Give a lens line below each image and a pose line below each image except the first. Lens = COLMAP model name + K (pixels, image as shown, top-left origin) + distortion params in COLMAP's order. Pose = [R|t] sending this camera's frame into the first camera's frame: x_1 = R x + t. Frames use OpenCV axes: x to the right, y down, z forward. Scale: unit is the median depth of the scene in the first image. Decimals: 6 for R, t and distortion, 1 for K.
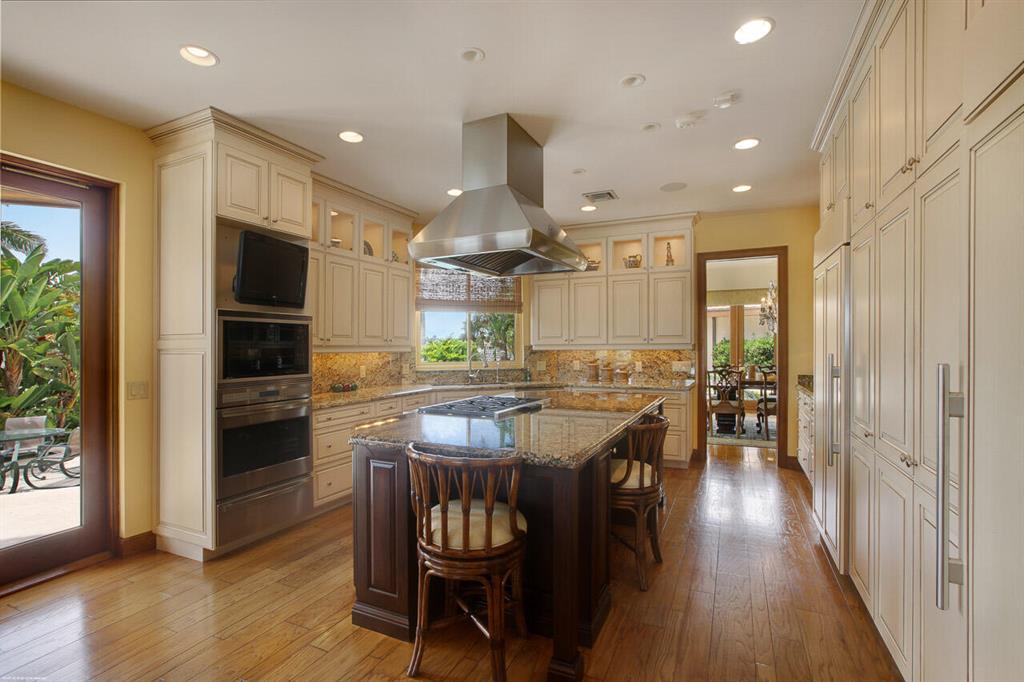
lens RADIAL K [[501.2, 0, 470.4], [0, 501.2, 348.9], [0, 0, 1]] dist [-0.025644, -0.000300]
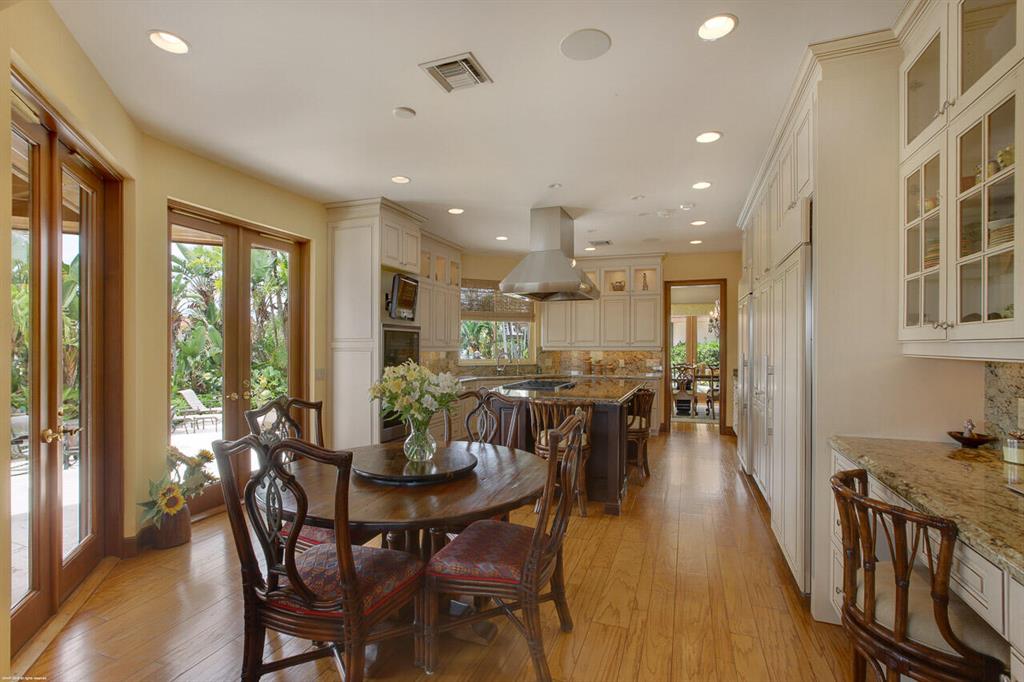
lens RADIAL K [[479.3, 0, 494.7], [0, 479.3, 344.4], [0, 0, 1]] dist [-0.013188, -0.000095]
pose [[0.994740, 0.009380, 0.102004, -0.155254], [-0.008322, 0.999907, -0.010792, 0.001274], [-0.102096, 0.009887, 0.994725, -0.284972]]
